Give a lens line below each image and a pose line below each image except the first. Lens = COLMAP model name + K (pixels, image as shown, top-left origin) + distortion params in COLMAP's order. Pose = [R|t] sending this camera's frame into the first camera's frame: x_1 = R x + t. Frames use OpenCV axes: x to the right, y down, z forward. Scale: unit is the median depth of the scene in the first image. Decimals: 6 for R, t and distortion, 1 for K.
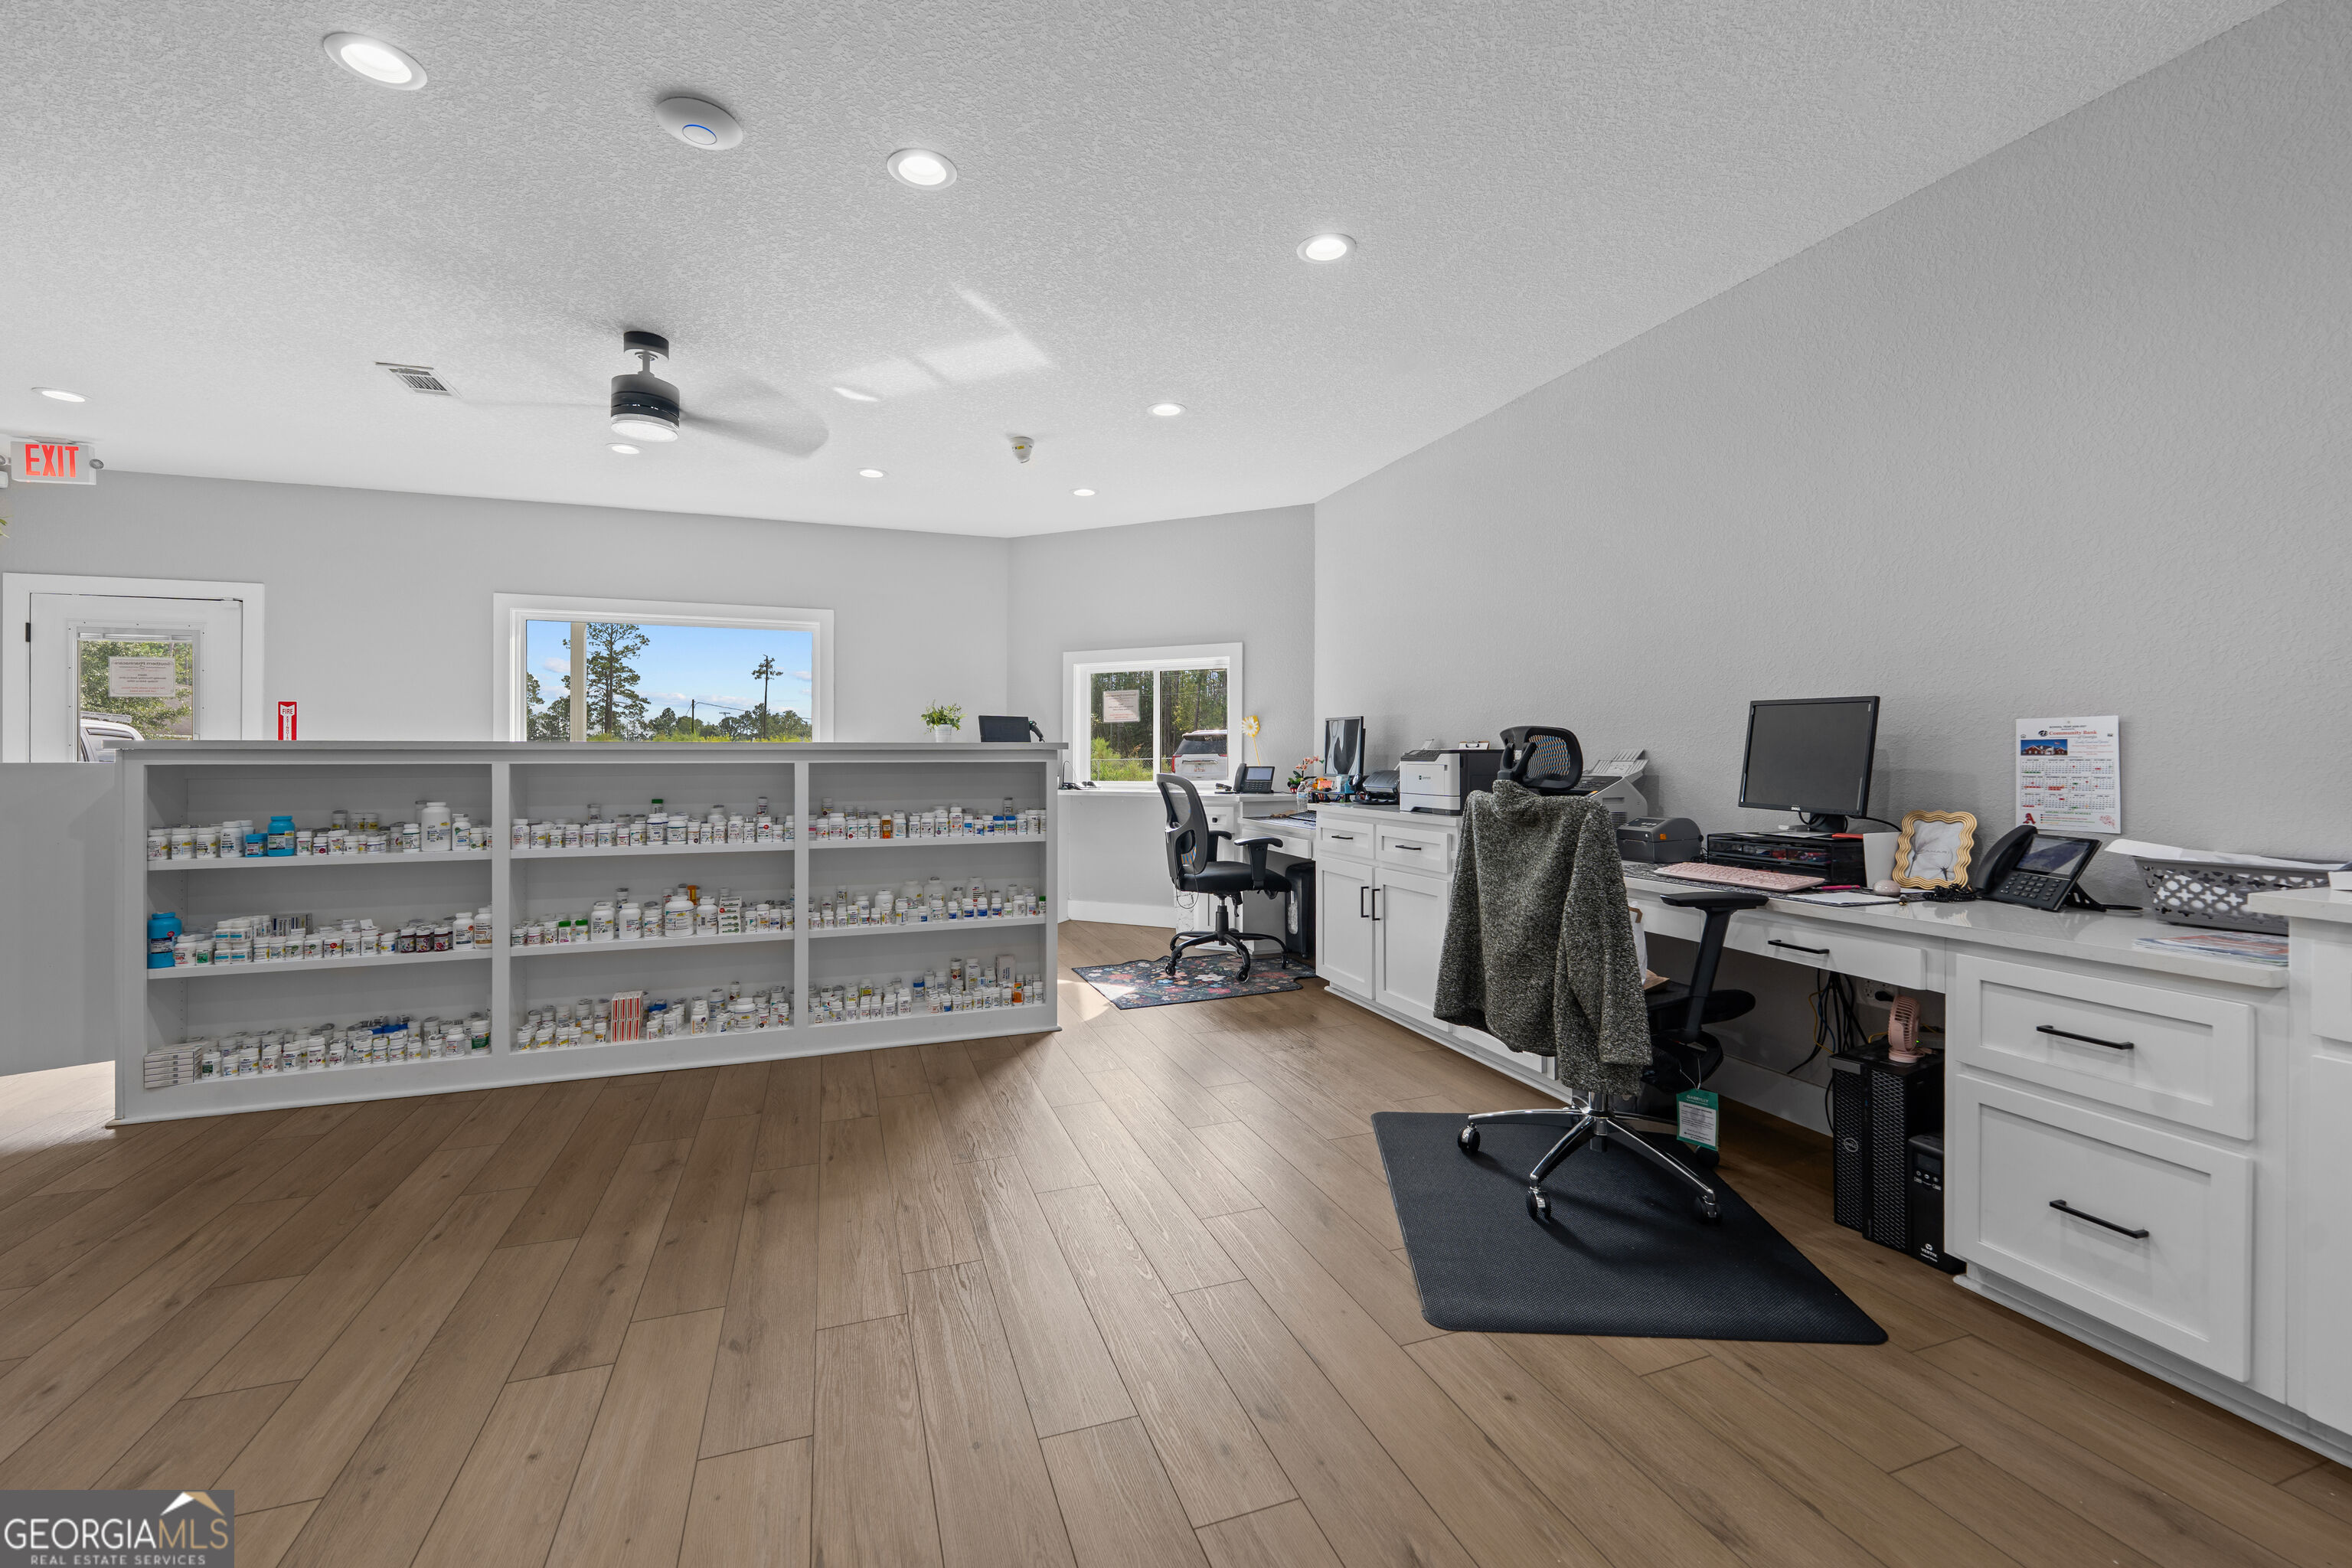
lens RADIAL K [[974.9, 0, 1144.5], [0, 974.9, 747.7], [0, 0, 1]] dist [0.004652, -0.002068]
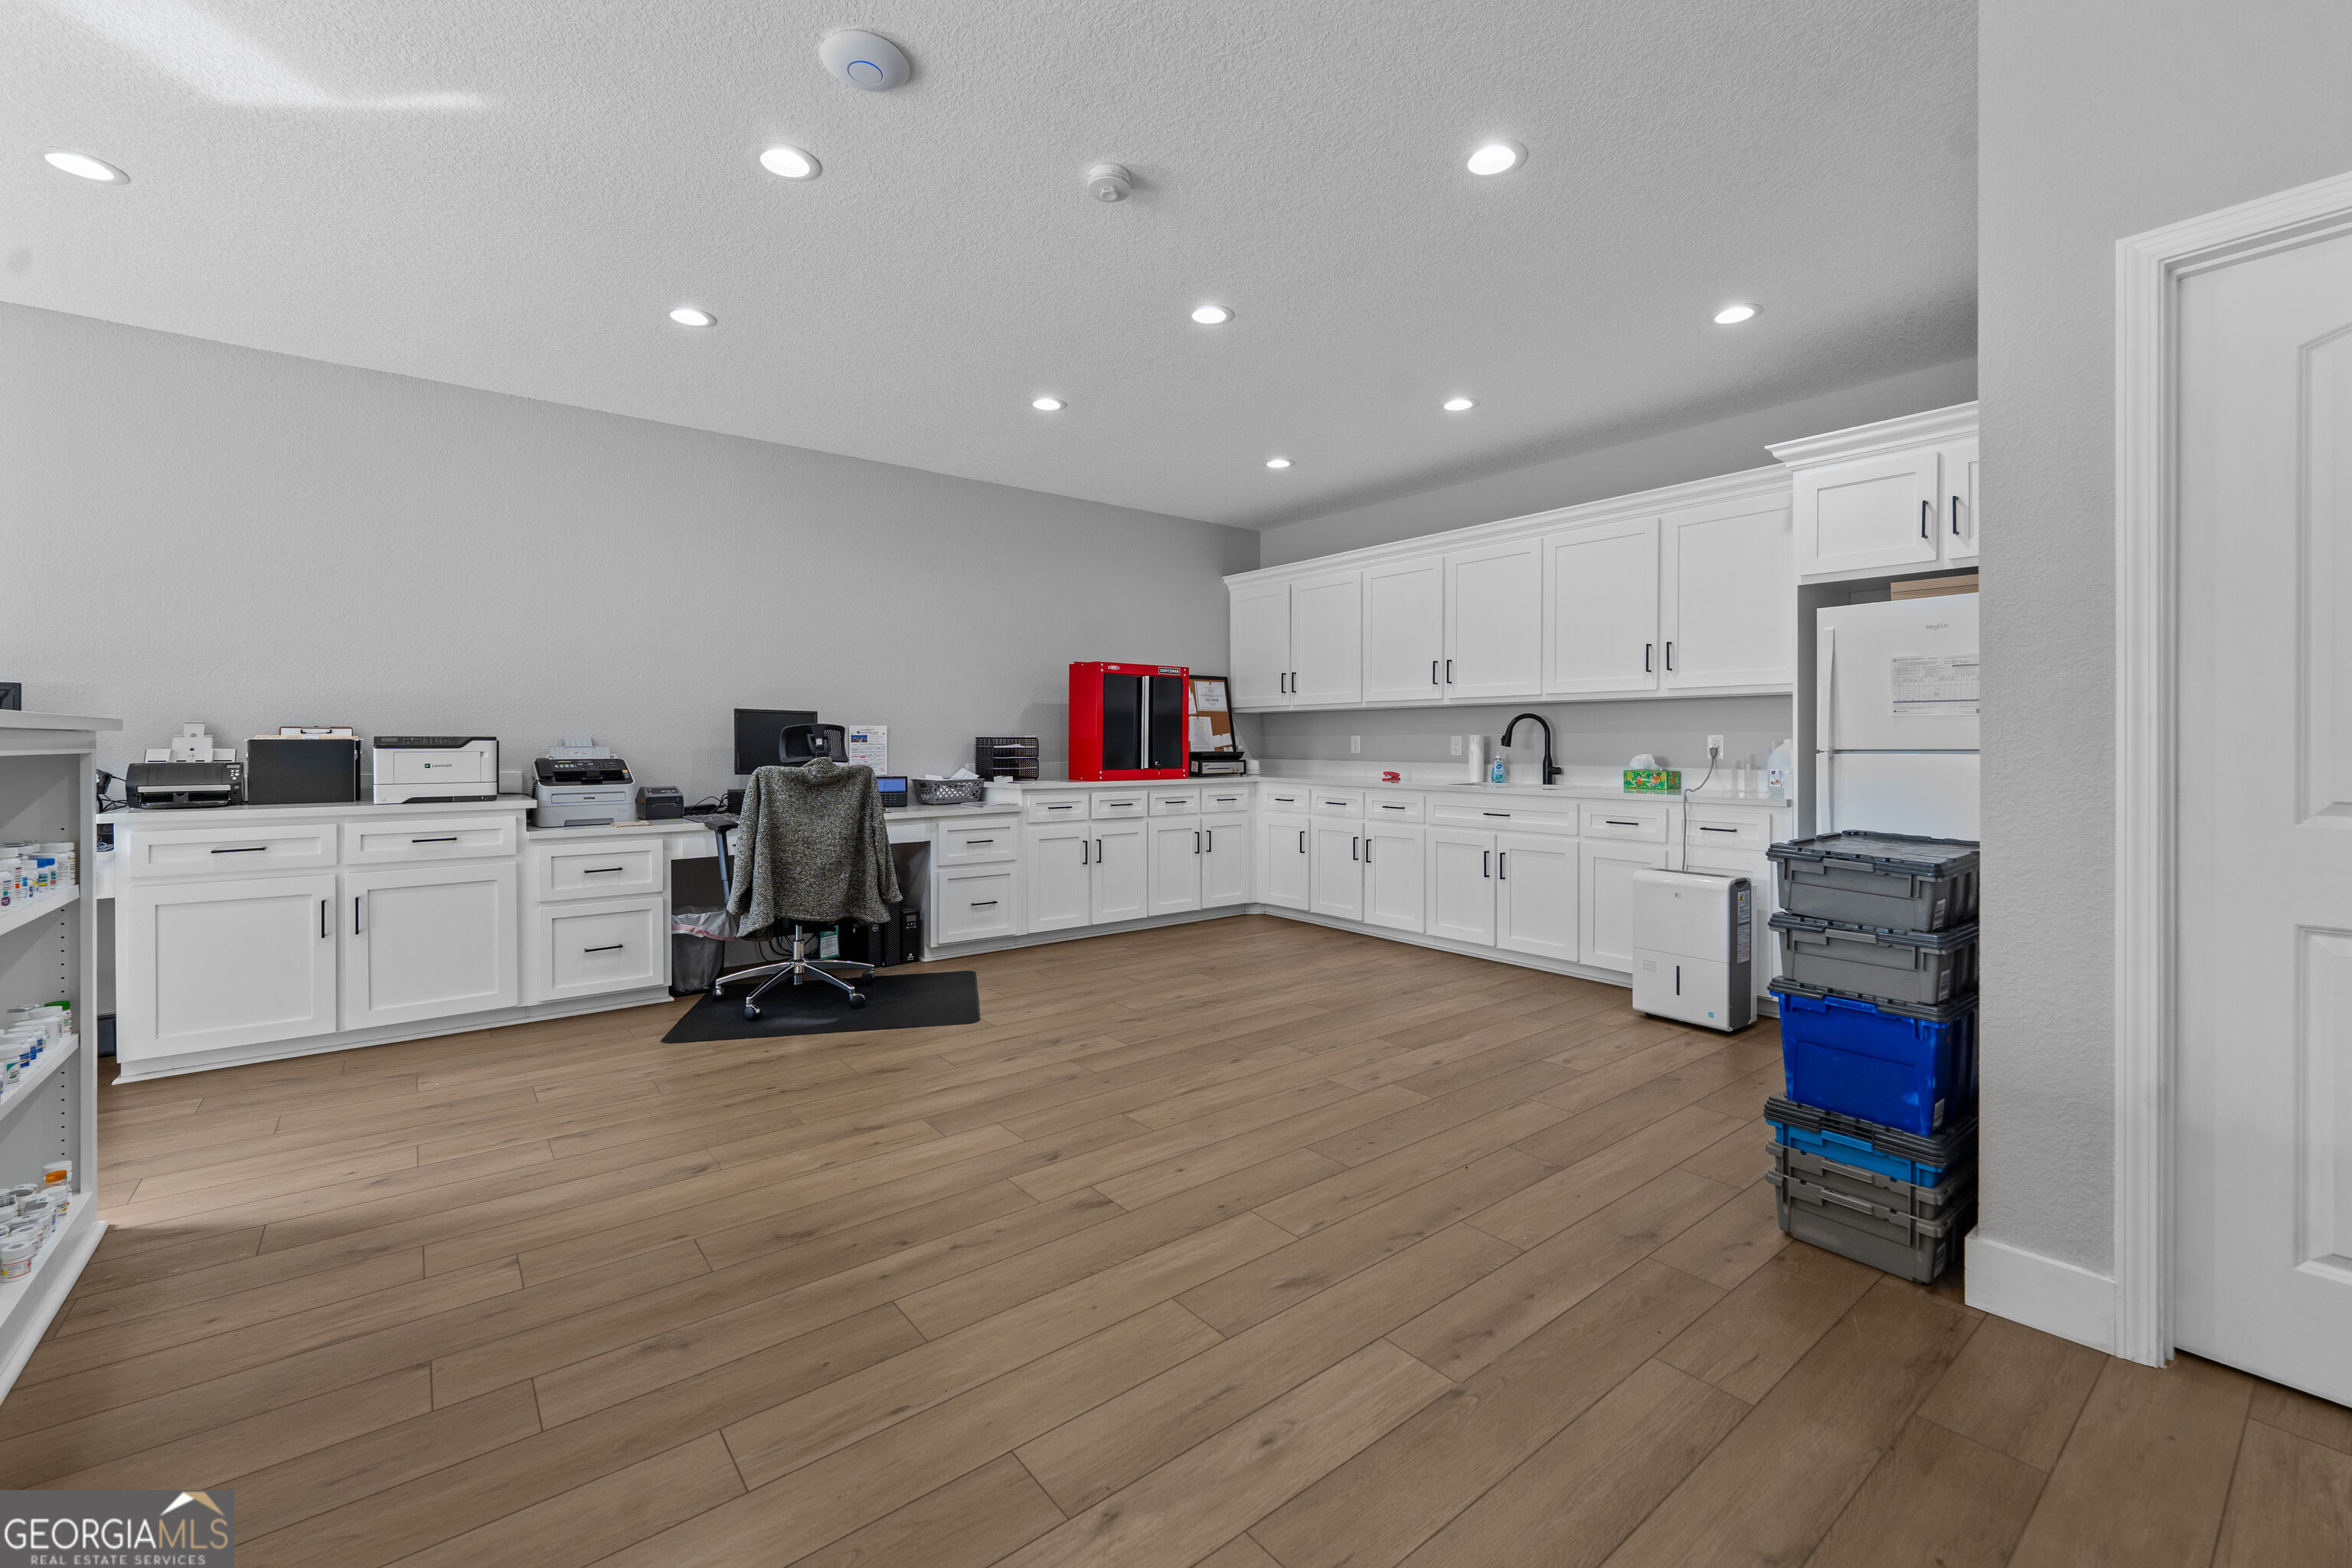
lens RADIAL K [[974.9, 0, 1227.1], [0, 974.9, 742.0], [0, 0, 1]] dist [0.004652, -0.002068]
pose [[-0.362002, 0.001141, 0.932177, -1.416050], [-0.006151, 0.999975, -0.003612, 0.009946], [-0.932157, -0.007042, -0.361986, 0.992571]]
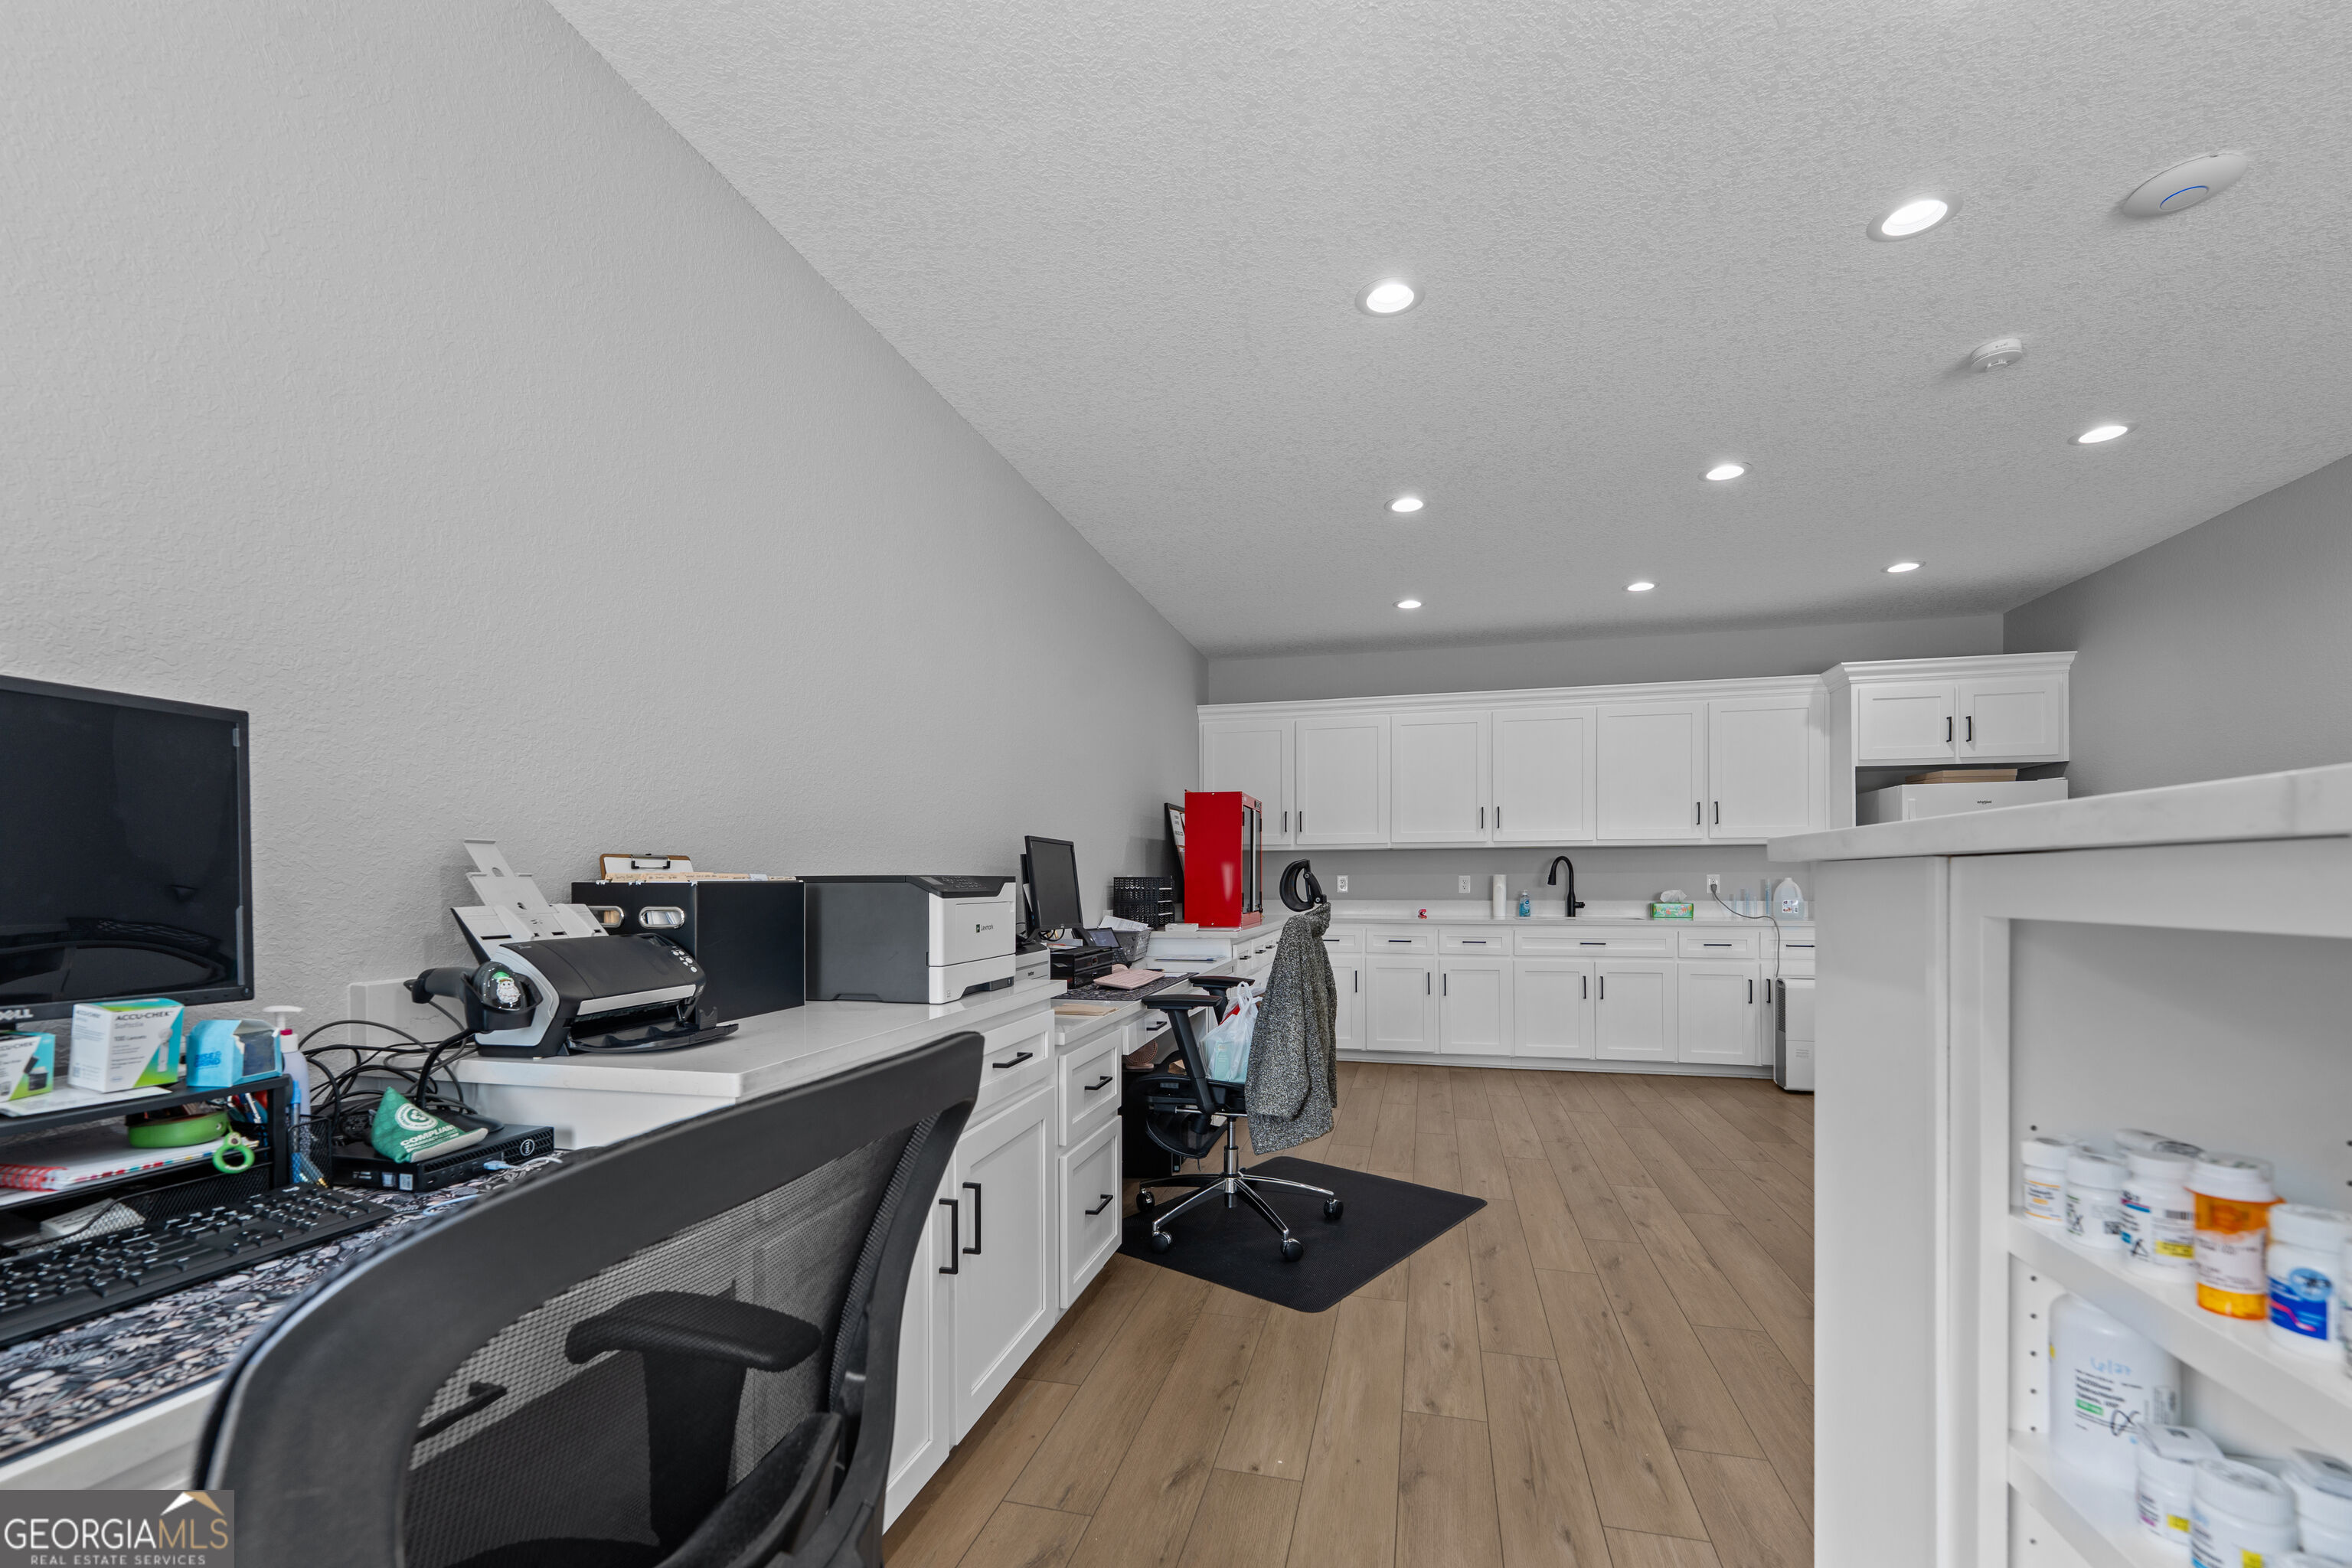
lens RADIAL K [[974.9, 0, 1155.9], [0, 974.9, 876.0], [0, 0, 1]] dist [0.004652, -0.002068]
pose [[-0.848272, 0.008289, 0.529496, -0.121499], [0.001995, 0.999920, -0.012457, 0.015061], [-0.529557, -0.009510, -0.848221, 2.235112]]
